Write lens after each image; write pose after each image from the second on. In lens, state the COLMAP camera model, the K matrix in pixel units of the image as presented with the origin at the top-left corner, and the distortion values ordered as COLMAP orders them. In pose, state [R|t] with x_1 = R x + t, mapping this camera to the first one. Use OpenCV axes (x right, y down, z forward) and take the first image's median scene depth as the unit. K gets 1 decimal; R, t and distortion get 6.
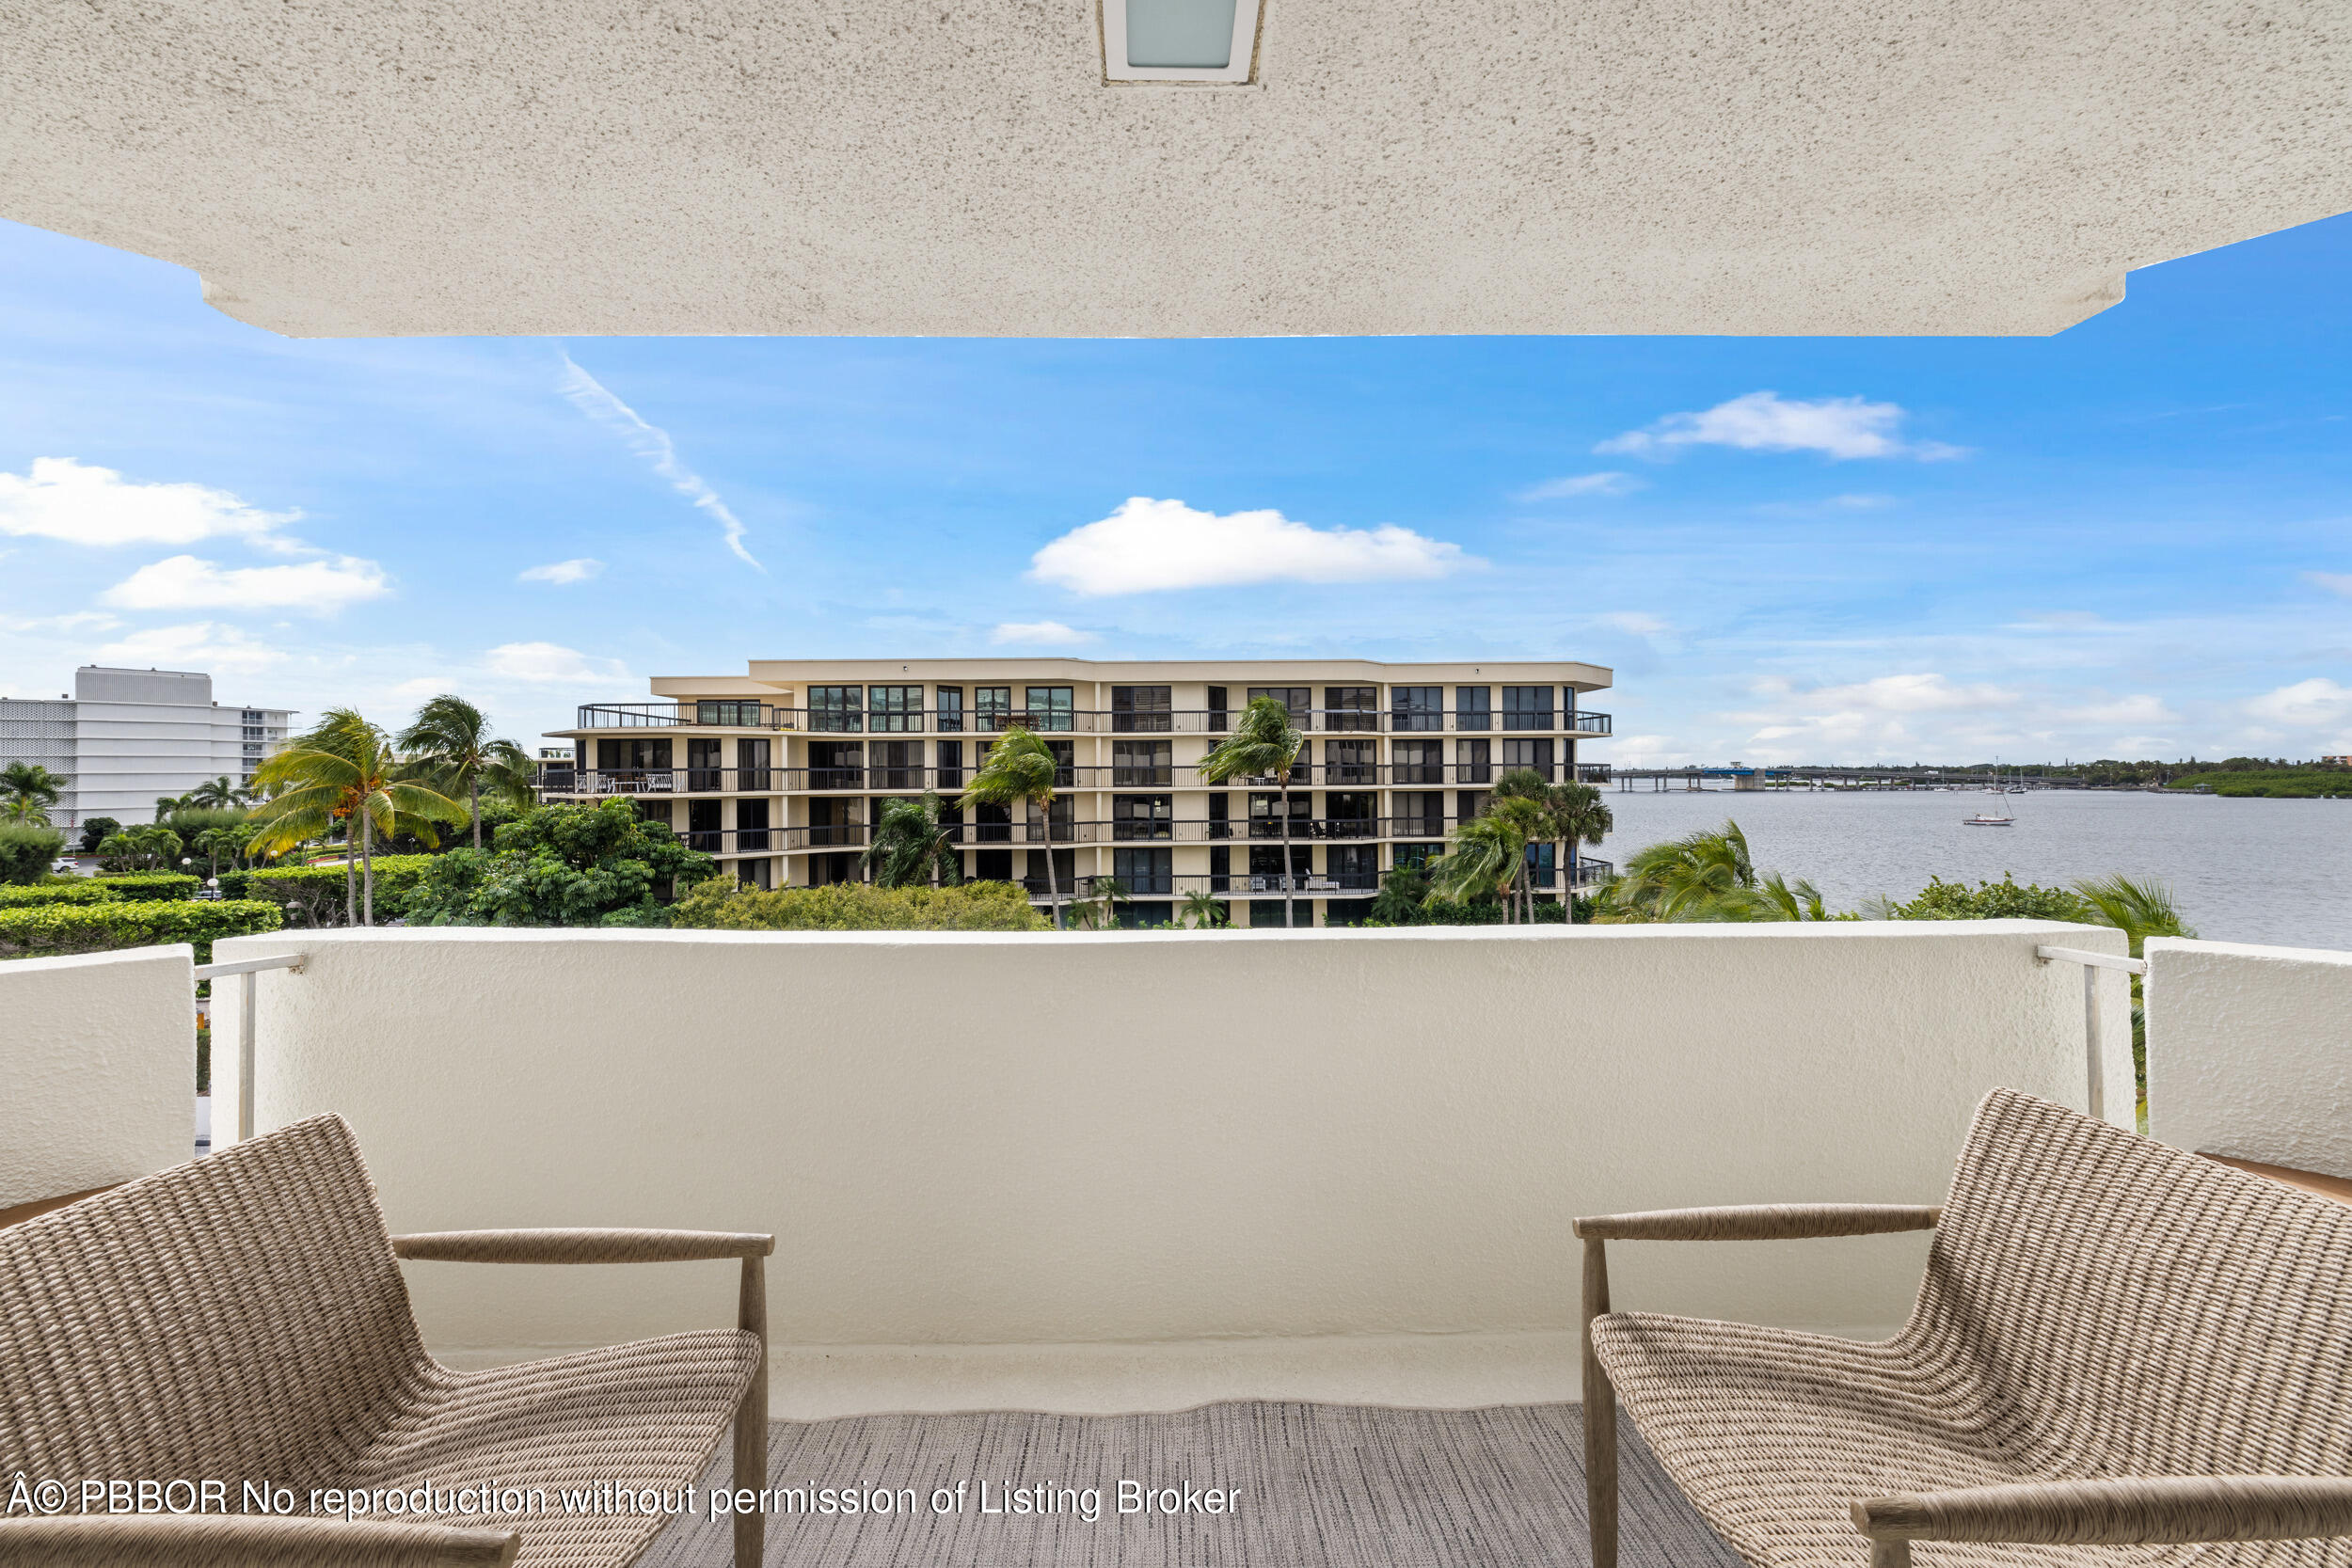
lens RADIAL K [[989.1, 0, 1168.8], [0, 989.1, 770.4], [0, 0, 1]] dist [0.002122, -0.000484]
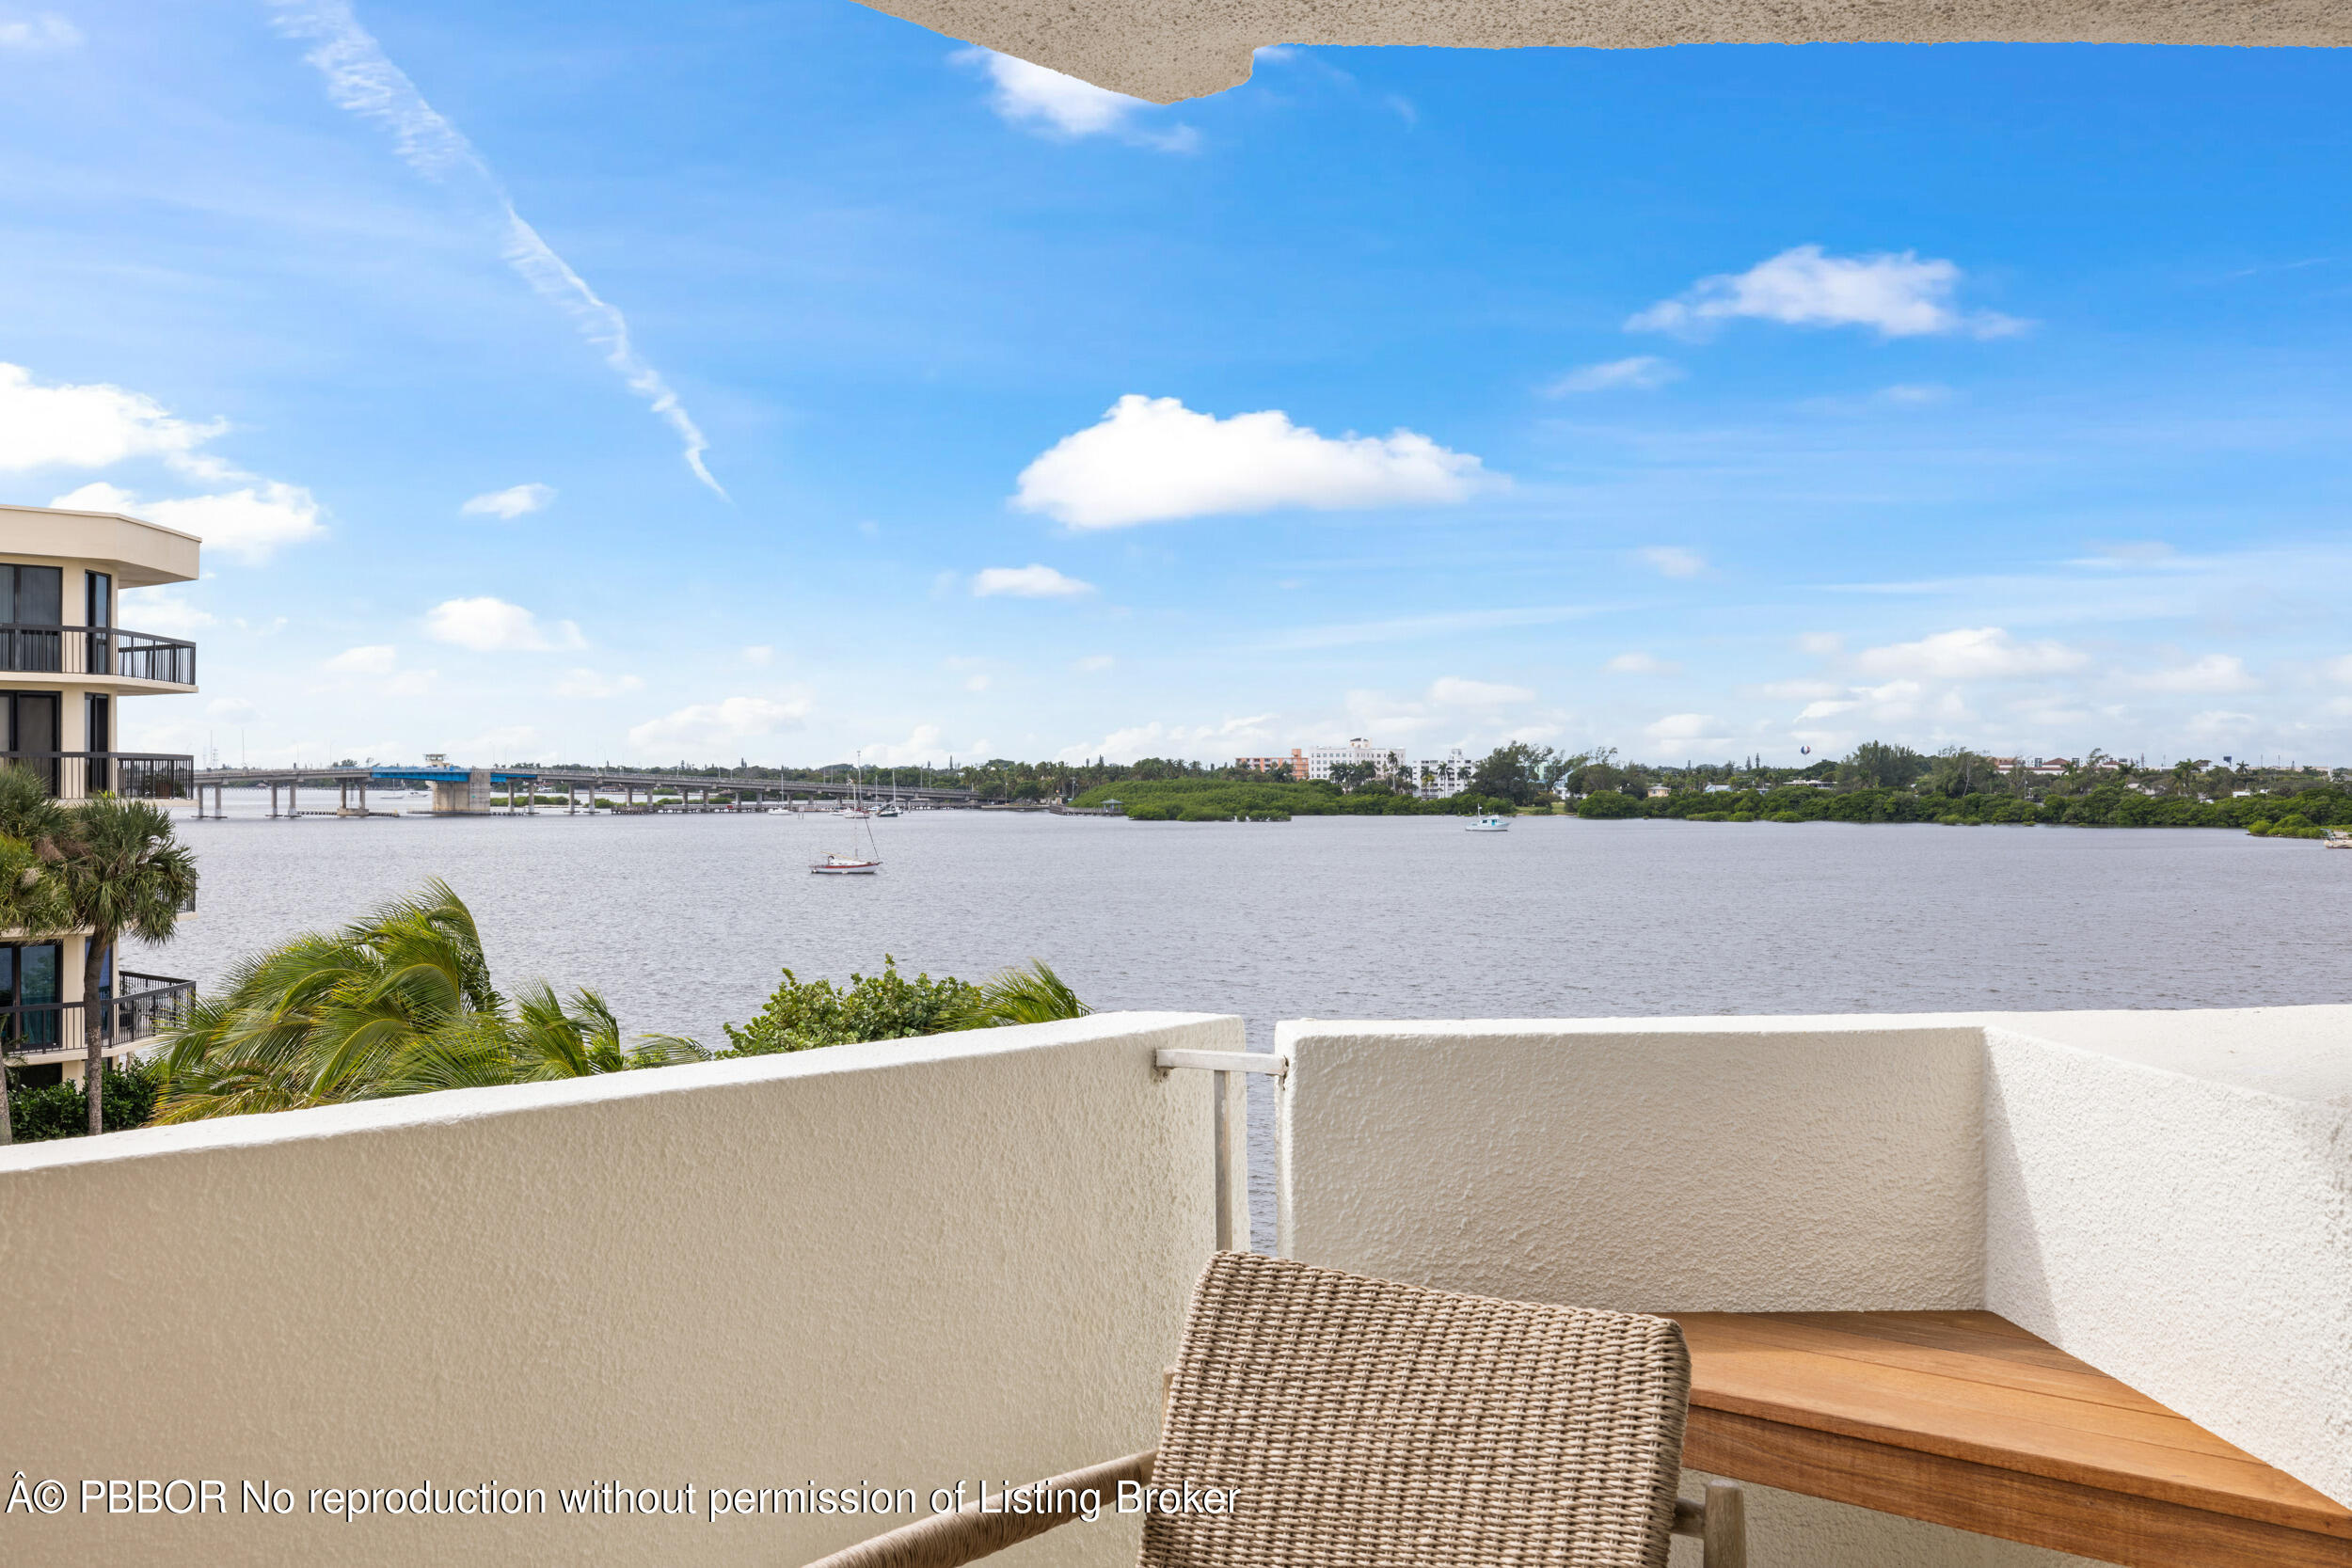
lens RADIAL K [[2282.5, 0, 1176.8], [0, 2282.5, 782.0], [0, 0, 1]] dist [-0.002531, 0.000000]
pose [[0.671117, 0.005075, 0.741334, -0.217869], [-0.008964, 0.999959, 0.001269, 0.000603], [-0.741297, -0.007497, 0.671135, -0.007833]]
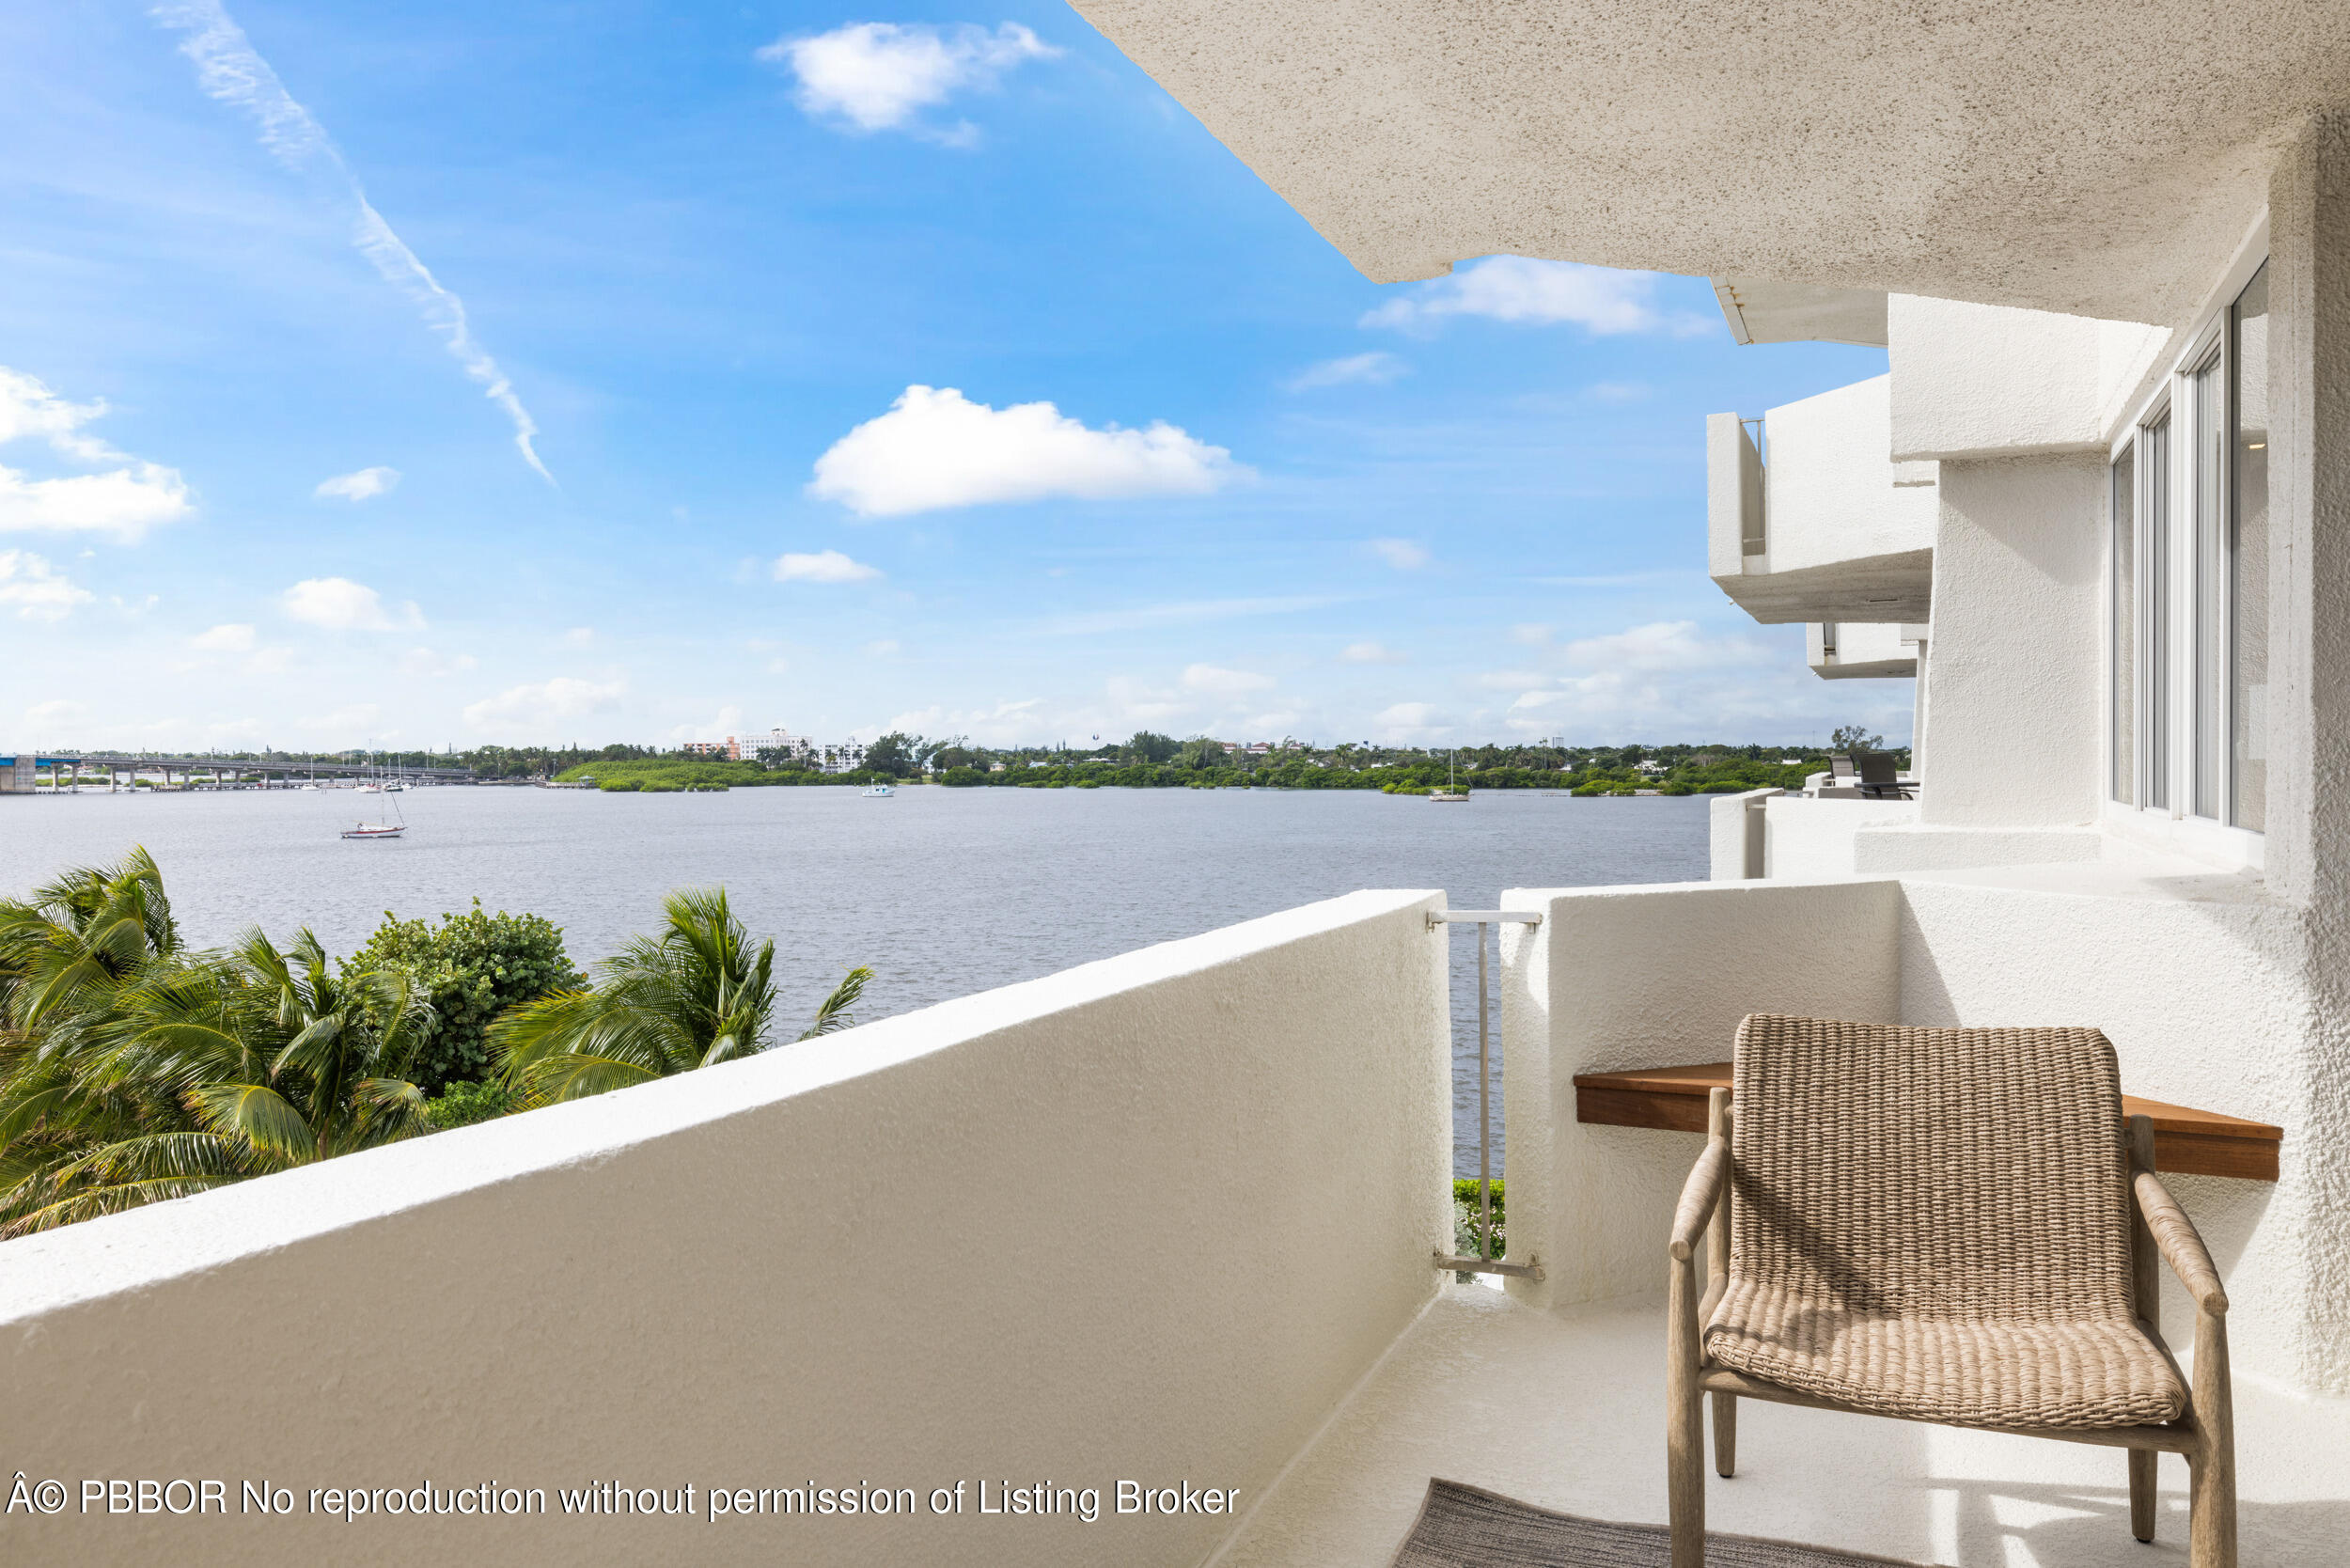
lens RADIAL K [[1679.1, 0, 1159.6], [0, 1679.1, 764.5], [0, 0, 1]] dist [-0.014681, 0.006101]
pose [[0.420017, -0.000195, 0.907516, -0.737595], [-0.003100, 0.999994, 0.001650, 0.029865], [-0.907511, -0.003506, 0.420014, 0.545984]]
